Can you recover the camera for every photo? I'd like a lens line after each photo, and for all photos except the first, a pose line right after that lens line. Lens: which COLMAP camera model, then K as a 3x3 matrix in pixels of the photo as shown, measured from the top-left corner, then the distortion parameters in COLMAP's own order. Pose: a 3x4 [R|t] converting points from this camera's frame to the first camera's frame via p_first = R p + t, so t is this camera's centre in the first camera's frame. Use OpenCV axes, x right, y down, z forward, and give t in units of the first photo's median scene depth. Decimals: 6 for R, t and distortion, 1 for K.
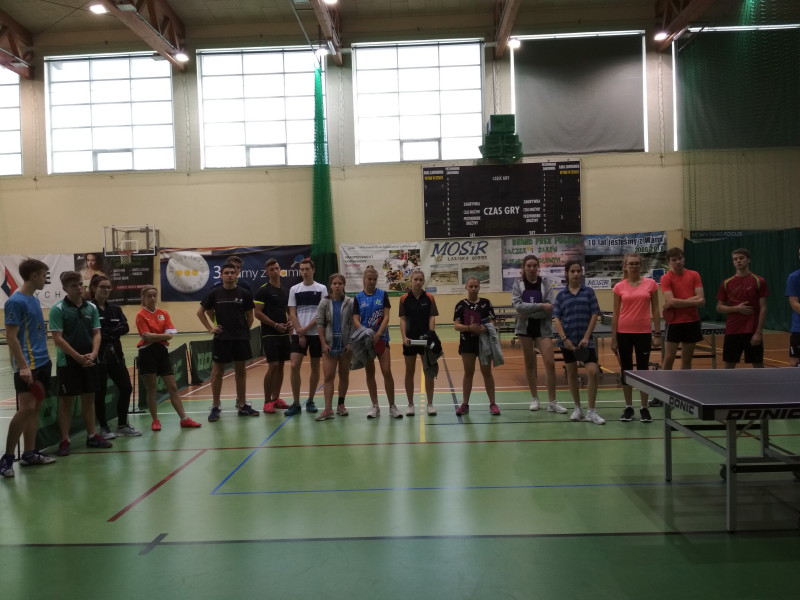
lens RADIAL K [[712.4, 0, 400.0], [0, 712.4, 300.0], [0, 0, 1]] dist [0.101674, -0.206849]
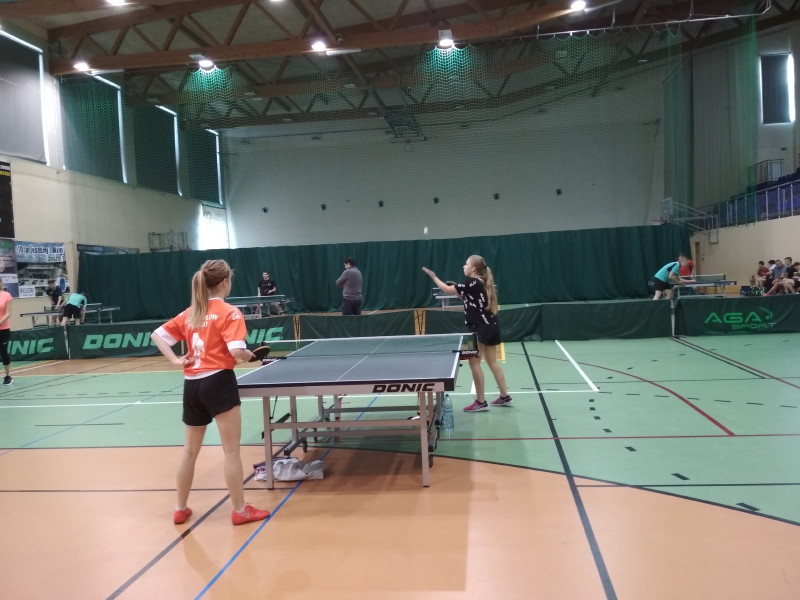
lens RADIAL K [[712.4, 0, 400.0], [0, 712.4, 300.0], [0, 0, 1]] dist [0.101674, -0.206849]
pose [[0.102902, -0.014549, 0.994585, -0.646996], [0.042421, 0.999048, 0.010225, -0.000009], [-0.993787, 0.041139, 0.103421, 0.392577]]
